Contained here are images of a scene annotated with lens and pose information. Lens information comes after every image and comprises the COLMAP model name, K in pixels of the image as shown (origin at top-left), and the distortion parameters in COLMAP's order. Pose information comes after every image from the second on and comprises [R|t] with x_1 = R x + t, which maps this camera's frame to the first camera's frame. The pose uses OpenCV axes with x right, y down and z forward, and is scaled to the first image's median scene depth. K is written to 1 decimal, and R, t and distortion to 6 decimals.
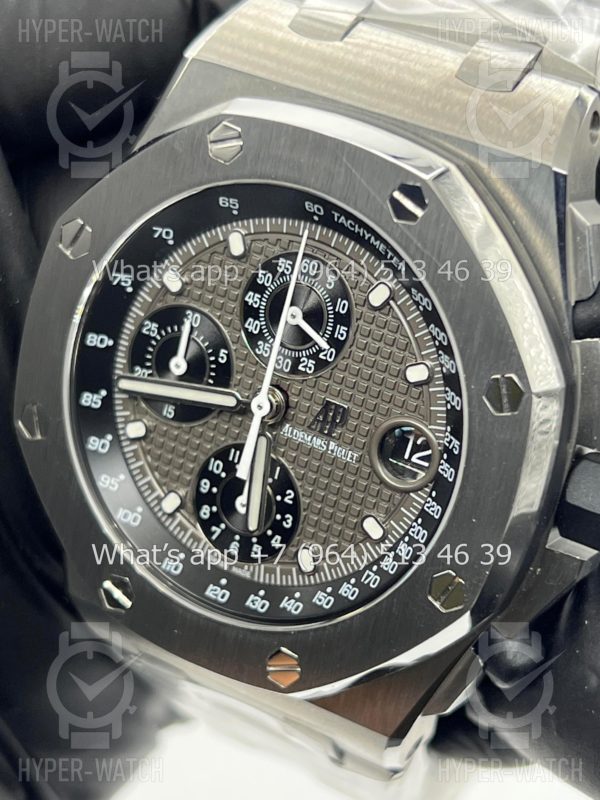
lens RADIAL K [[1875.1, 0, 294.9], [0, 1875.1, 399.8], [0, 0, 1]] dist [0.200128, 0.000000]
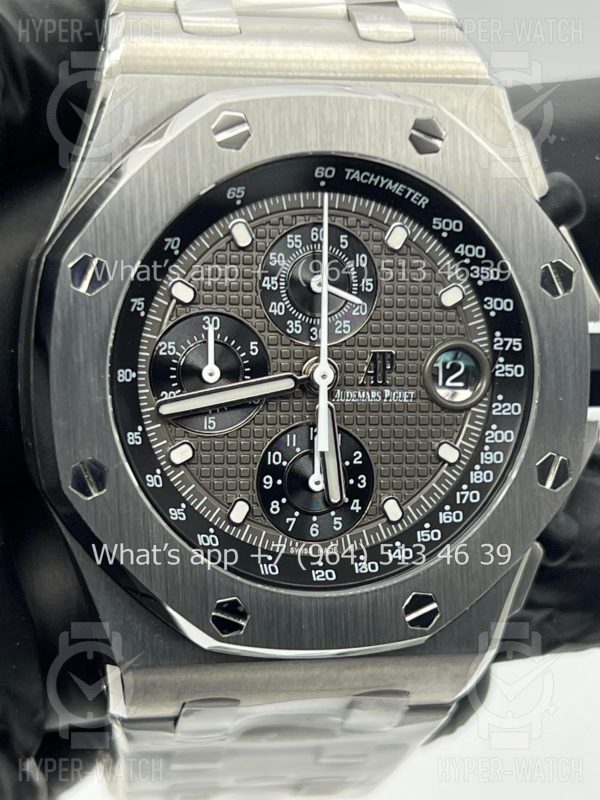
lens RADIAL K [[1875.1, 0, 292.4], [0, 1875.1, 420.9], [0, 0, 1]] dist [0.200128, 0.000000]
pose [[0.741545, -0.275109, 0.611903, -0.655372], [0.345432, 0.938438, 0.003300, 0.017146], [-0.575141, 0.208924, 0.790926, 0.205600]]
